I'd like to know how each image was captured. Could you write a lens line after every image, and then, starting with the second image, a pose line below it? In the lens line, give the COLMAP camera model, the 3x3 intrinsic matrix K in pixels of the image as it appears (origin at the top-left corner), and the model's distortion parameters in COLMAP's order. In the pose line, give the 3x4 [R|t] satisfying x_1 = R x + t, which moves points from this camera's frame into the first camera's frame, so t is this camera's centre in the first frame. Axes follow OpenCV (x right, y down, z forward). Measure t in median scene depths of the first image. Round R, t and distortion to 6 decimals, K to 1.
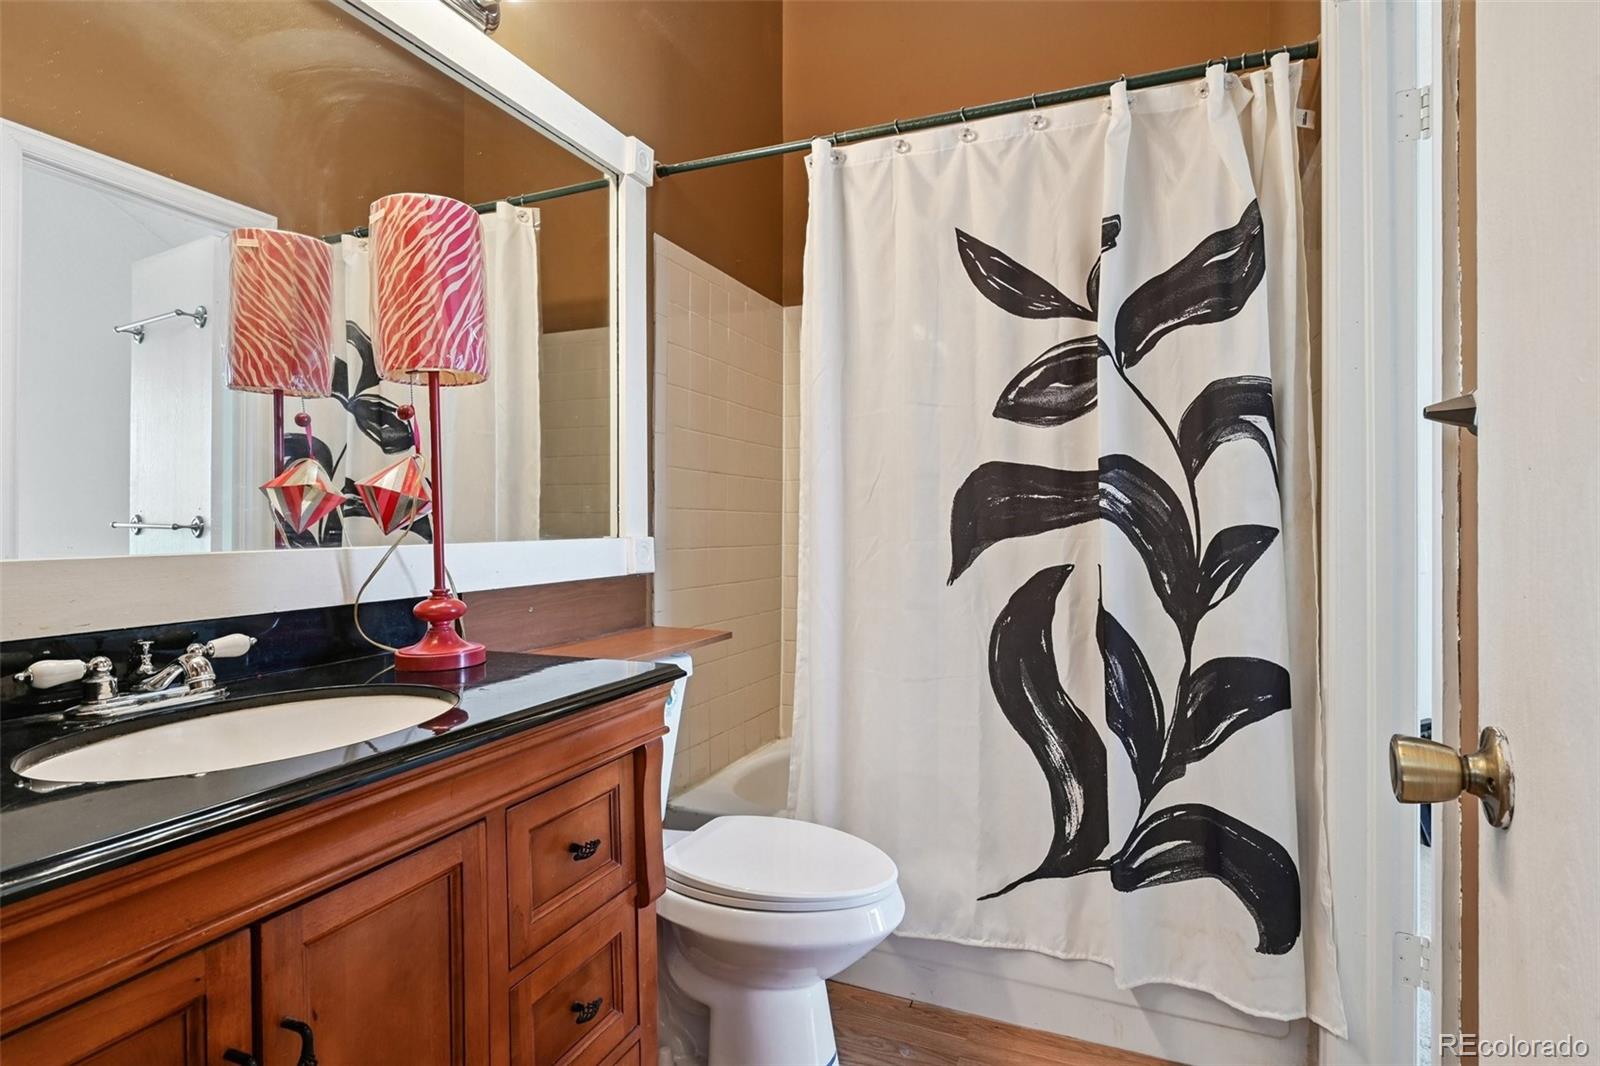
lens RADIAL K [[847.7, 0, 801.9], [0, 847.7, 525.2], [0, 0, 1]] dist [-0.030425, -0.000046]
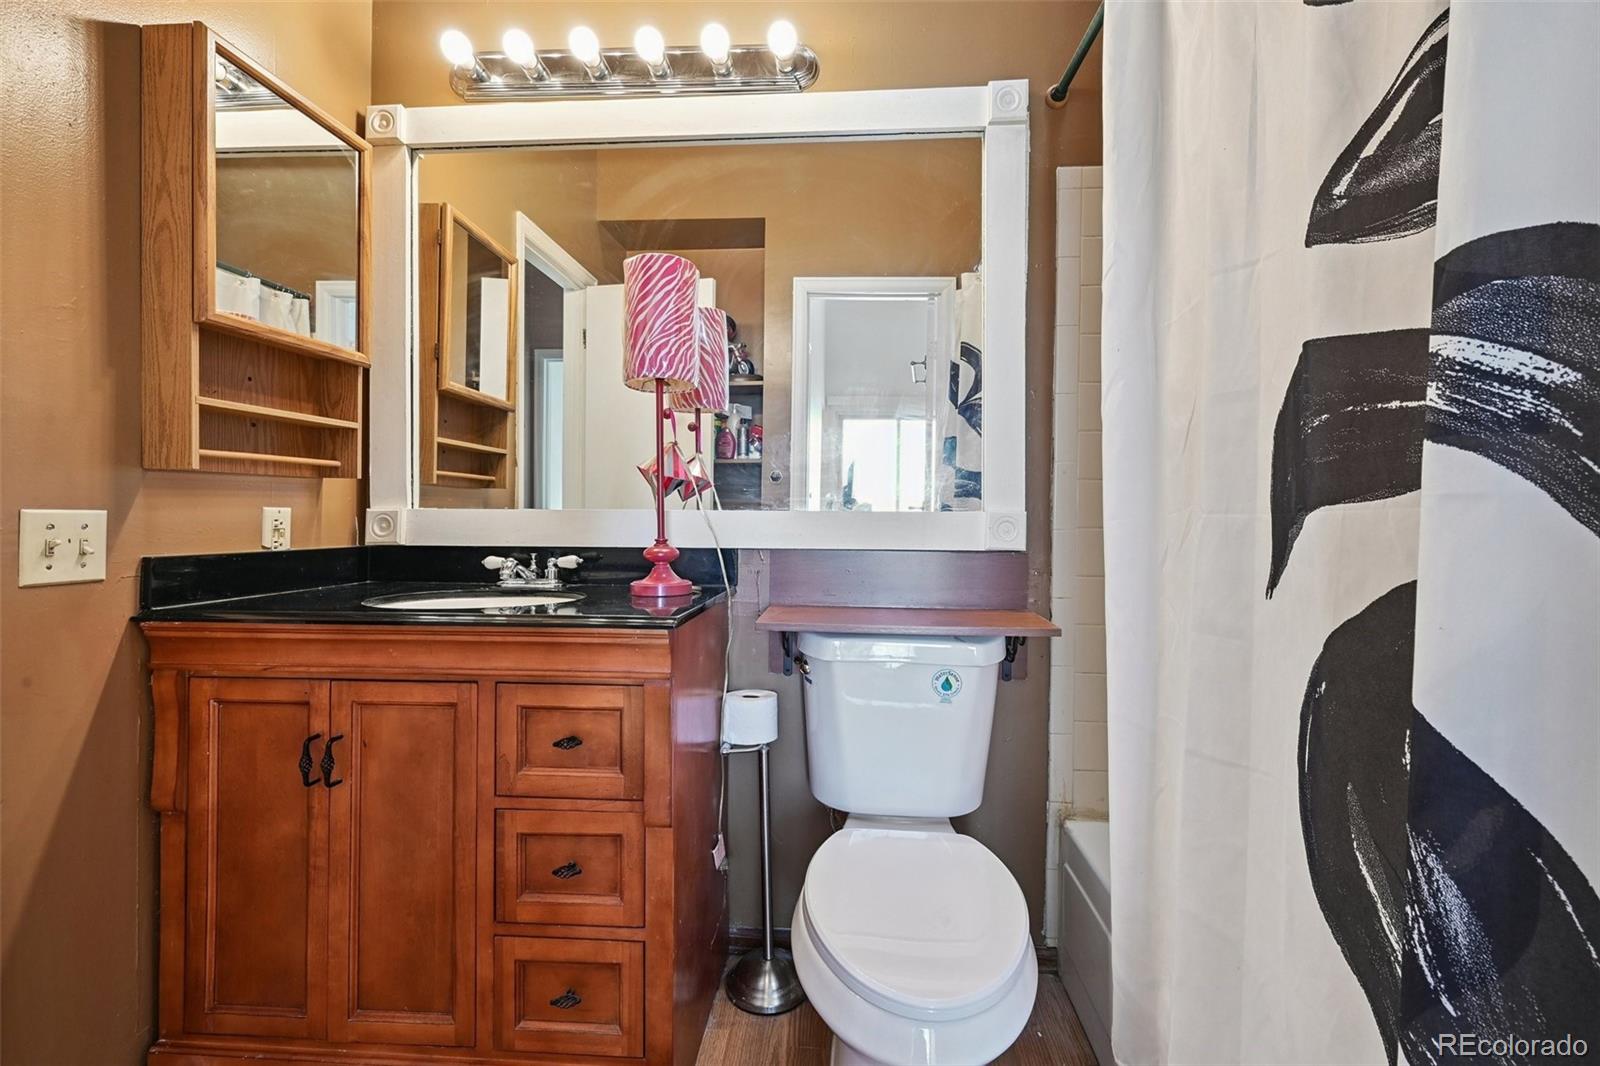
lens RADIAL K [[695.5, 0, 803.1], [0, 695.5, 521.2], [0, 0, 1]] dist [0.000194, 0.000127]
pose [[0.307582, 0.011068, -0.951457, 0.760071], [-0.014720, 0.999868, 0.006873, 0.038268], [0.951408, 0.011891, 0.307705, 0.915042]]
